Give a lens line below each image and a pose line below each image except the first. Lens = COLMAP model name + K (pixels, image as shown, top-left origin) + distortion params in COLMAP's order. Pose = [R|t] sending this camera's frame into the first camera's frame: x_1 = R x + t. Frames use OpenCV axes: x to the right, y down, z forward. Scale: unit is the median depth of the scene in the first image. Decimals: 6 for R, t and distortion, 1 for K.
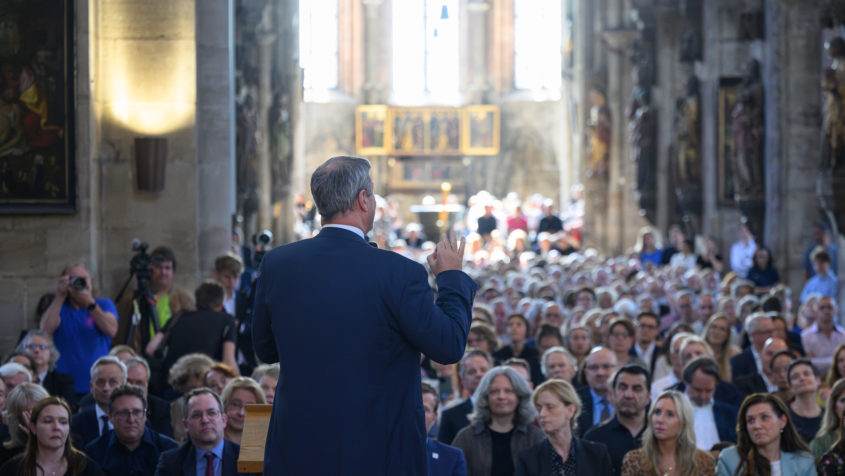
lens RADIAL K [[1995.8, 0, 422.1], [0, 1995.8, 238.6], [0, 0, 1]] dist [0.039197, 0.000000]
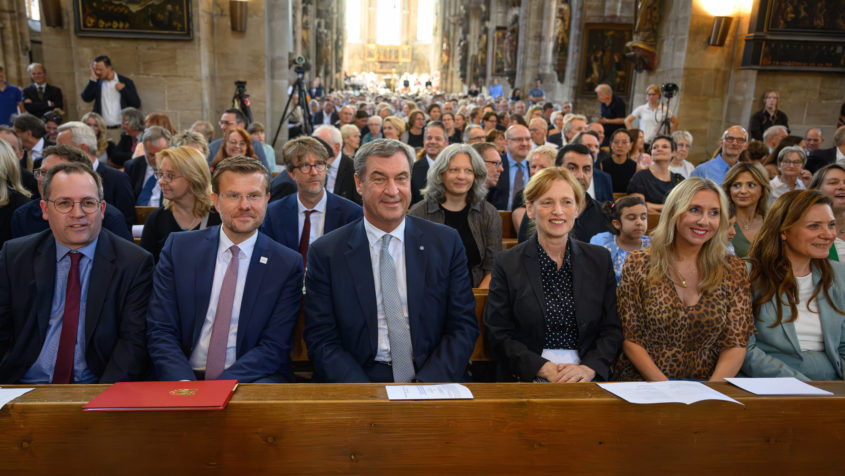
lens RADIAL K [[589.2, 0, 391.9], [0, 589.2, 243.8], [0, 0, 1]] dist [-0.002008, 0.000104]
pose [[0.999403, 0.029233, 0.018438, 0.000467], [-0.032938, 0.967207, 0.251844, 0.005678], [-0.010471, -0.252301, 0.967592, 0.099878]]
